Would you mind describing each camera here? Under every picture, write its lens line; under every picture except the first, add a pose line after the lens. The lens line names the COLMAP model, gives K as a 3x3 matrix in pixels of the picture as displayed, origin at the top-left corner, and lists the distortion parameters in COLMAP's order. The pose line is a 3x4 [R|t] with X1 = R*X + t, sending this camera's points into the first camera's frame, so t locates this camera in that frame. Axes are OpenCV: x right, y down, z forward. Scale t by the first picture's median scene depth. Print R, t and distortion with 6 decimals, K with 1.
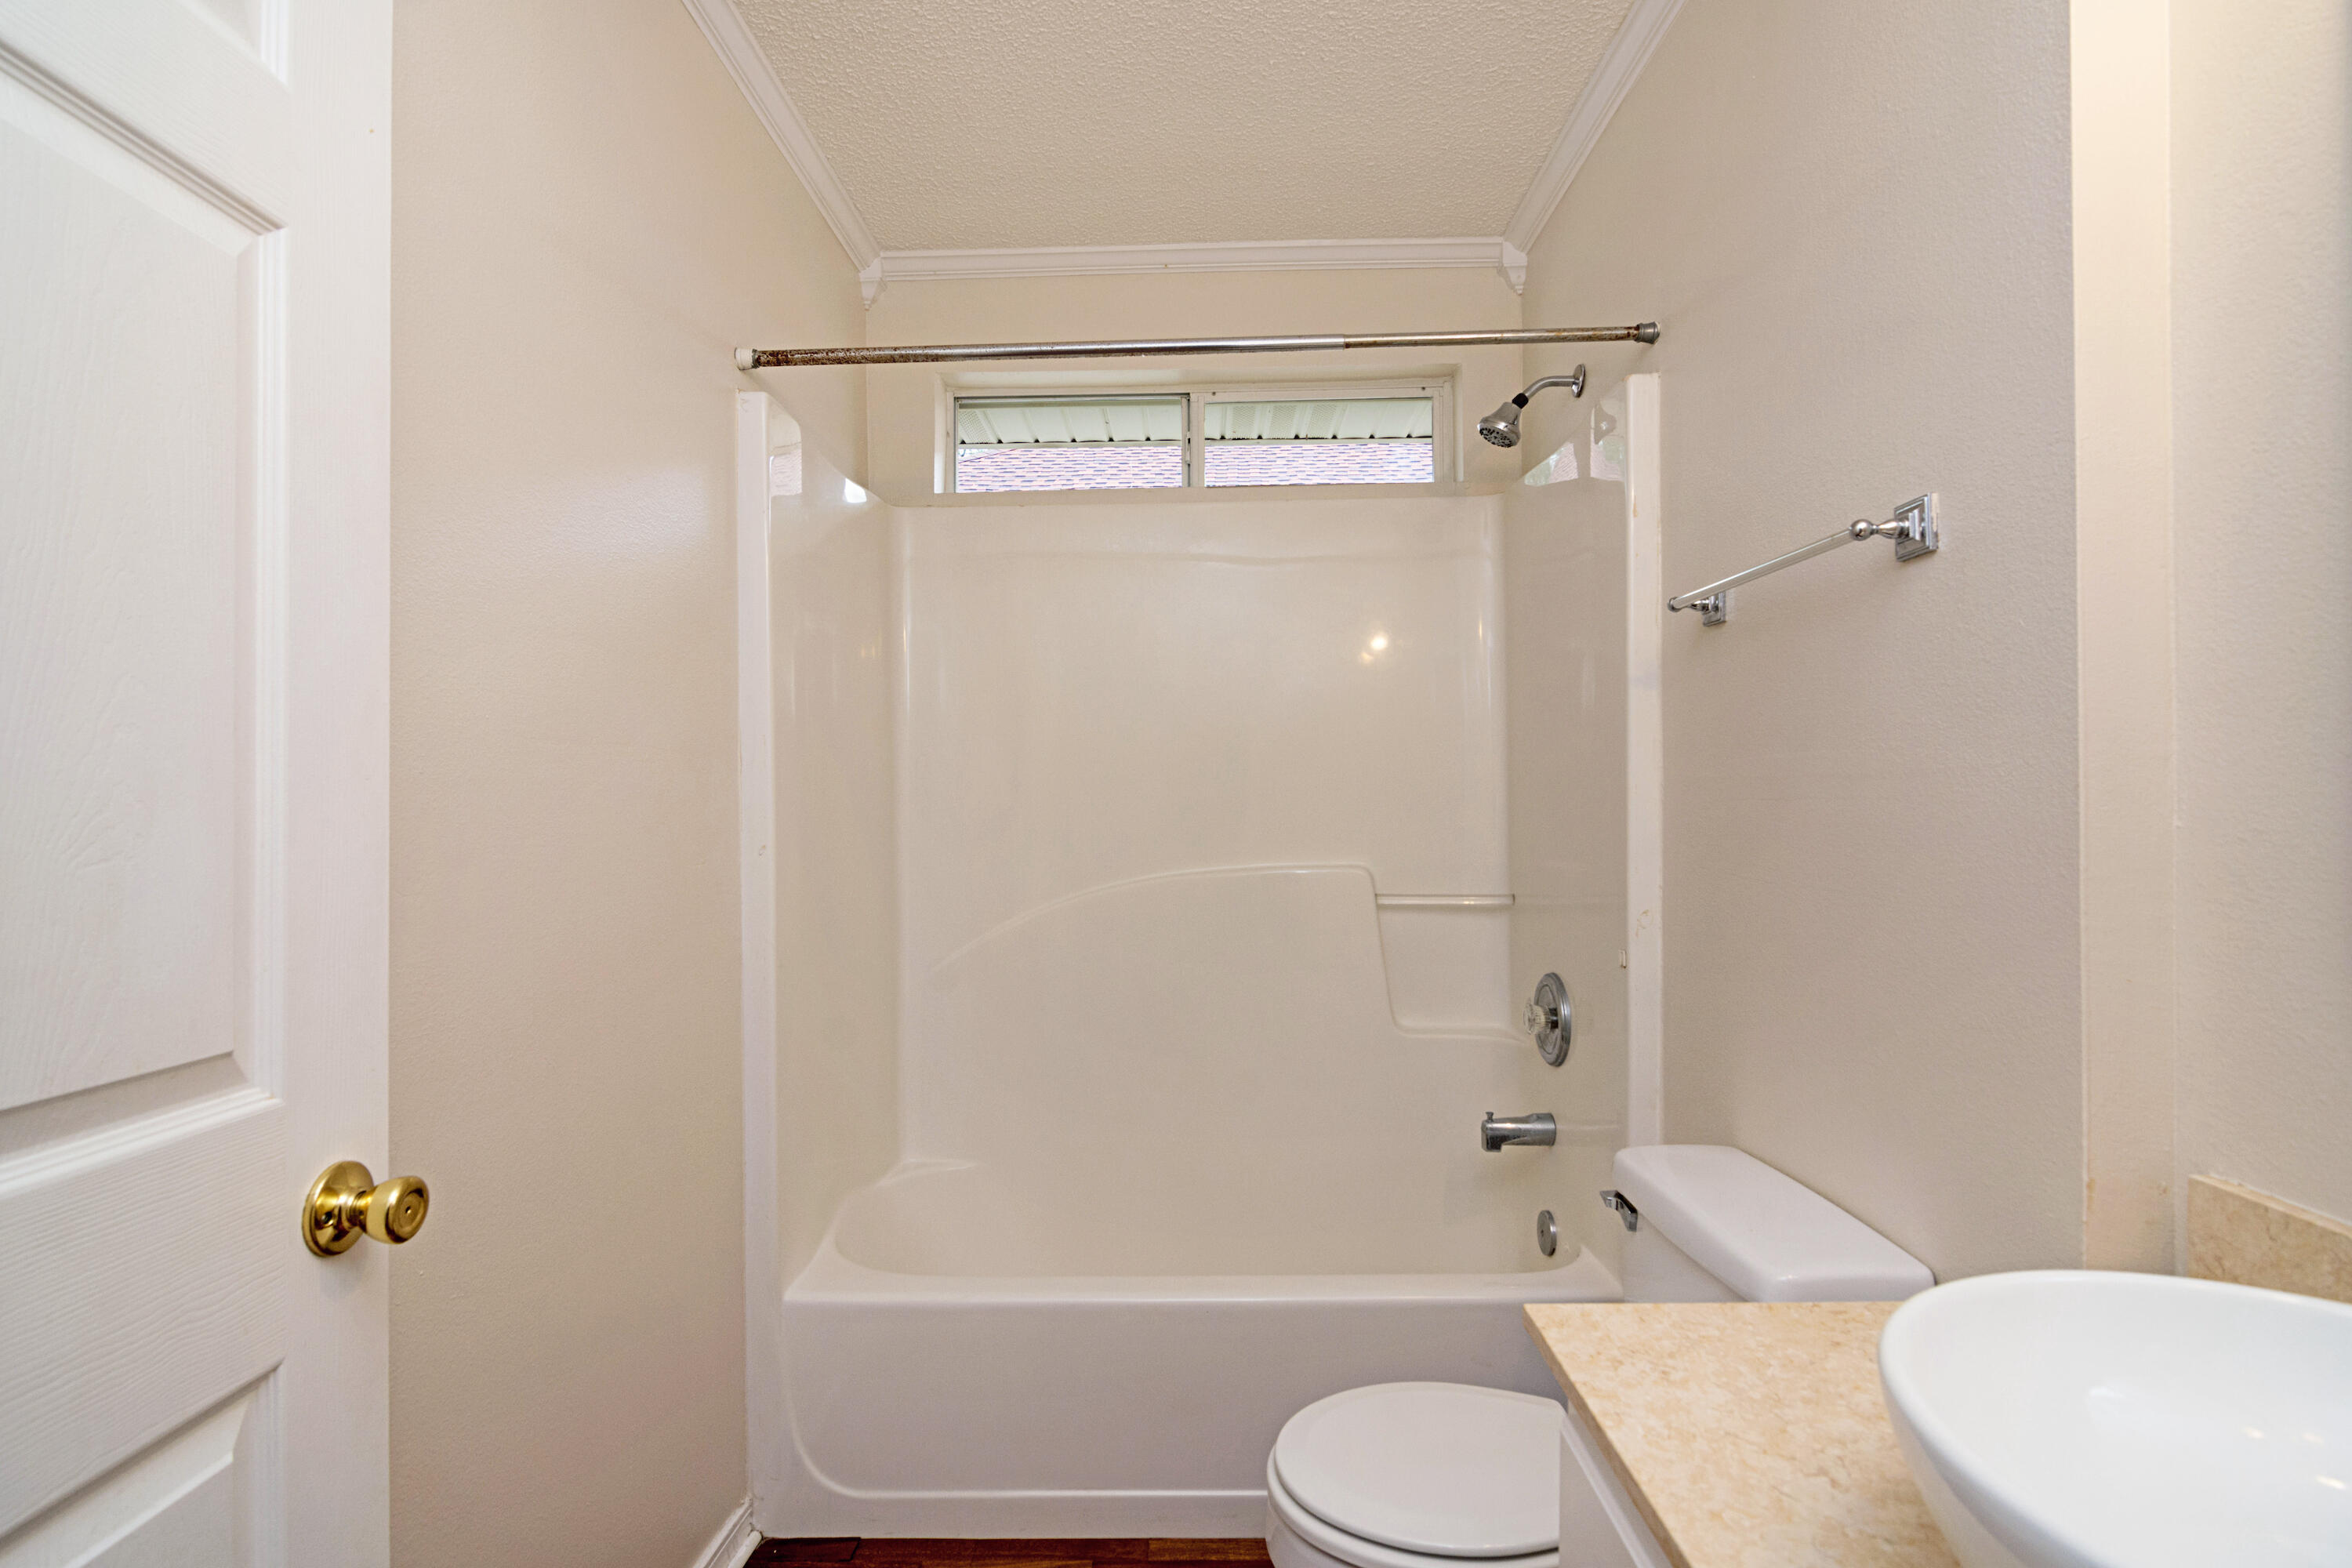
lens RADIAL K [[1133.7, 0, 1166.2], [0, 1133.7, 790.9], [0, 0, 1]] dist [-0.012188, -0.007254]
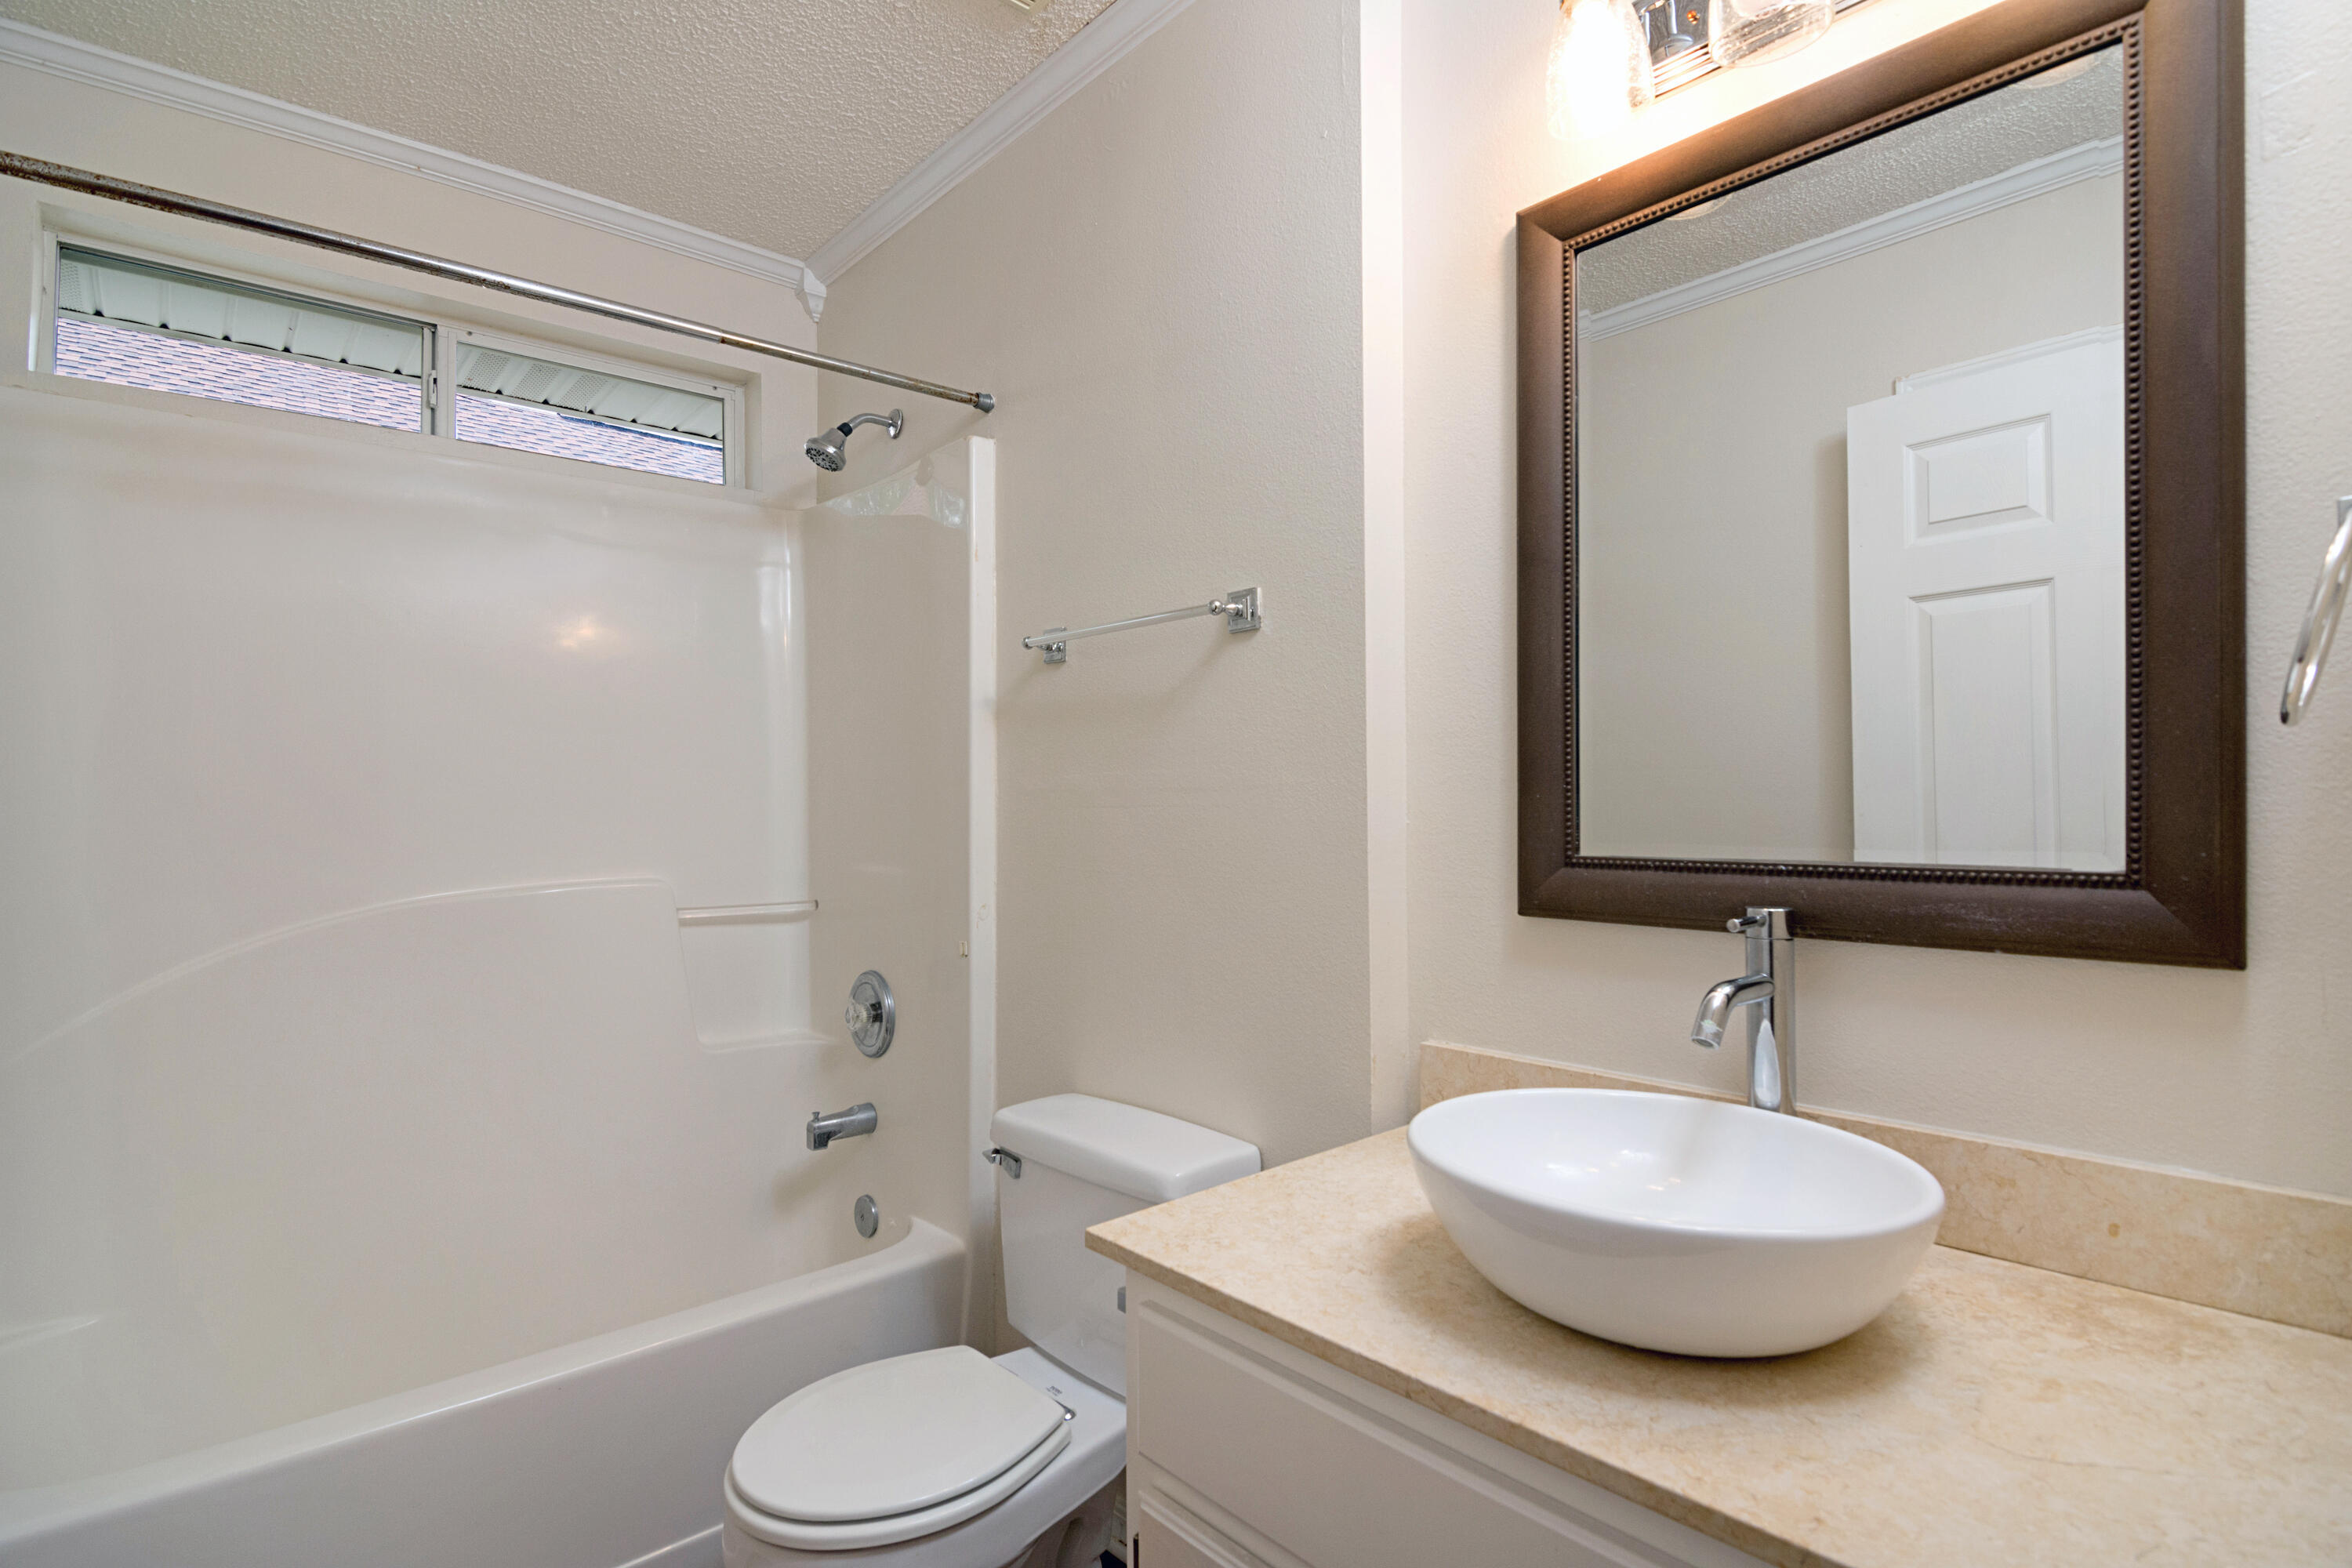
lens RADIAL K [[1133.7, 0, 1169.2], [0, 1133.7, 791.5], [0, 0, 1]] dist [-0.012188, -0.007254]
pose [[0.727819, 0.008669, 0.685714, -0.189000], [-0.002827, 0.999950, -0.009641, 0.001245], [-0.685763, 0.005079, 0.727807, 0.027887]]
